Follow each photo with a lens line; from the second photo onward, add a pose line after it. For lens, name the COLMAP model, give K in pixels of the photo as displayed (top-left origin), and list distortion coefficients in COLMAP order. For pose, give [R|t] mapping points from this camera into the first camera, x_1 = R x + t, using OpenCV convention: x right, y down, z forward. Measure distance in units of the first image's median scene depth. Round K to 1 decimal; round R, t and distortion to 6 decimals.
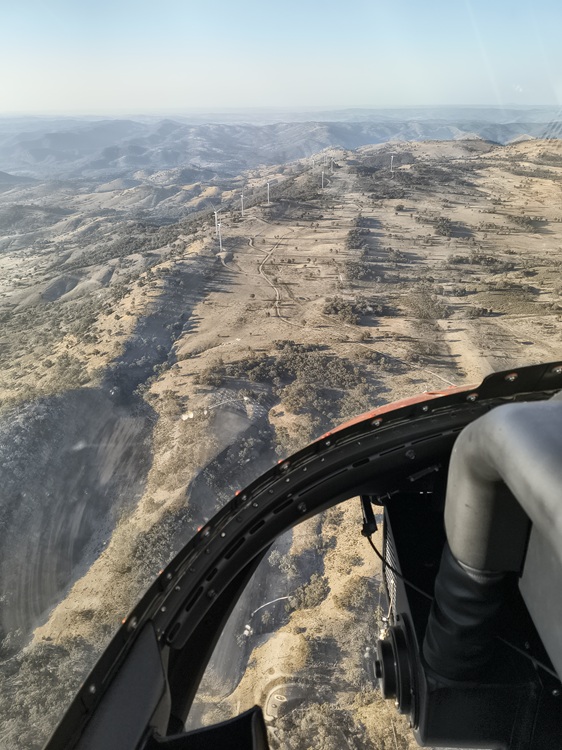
lens RADIAL K [[560.8, 0, 279.2], [0, 560.8, 374.5], [0, 0, 1]] dist [0.014016, -0.034574]
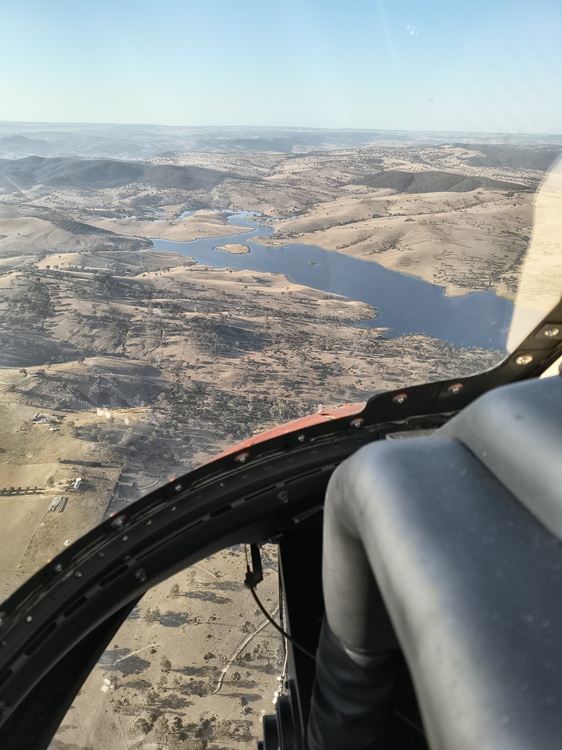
lens RADIAL K [[560.8, 0, 273.9], [0, 560.8, 377.0], [0, 0, 1]] dist [0.014016, -0.034574]
pose [[0.993395, -0.018627, 0.113226, 0.137837], [0.020996, 0.999584, -0.019766, -0.013632], [-0.112811, 0.022013, 0.993373, 0.208408]]
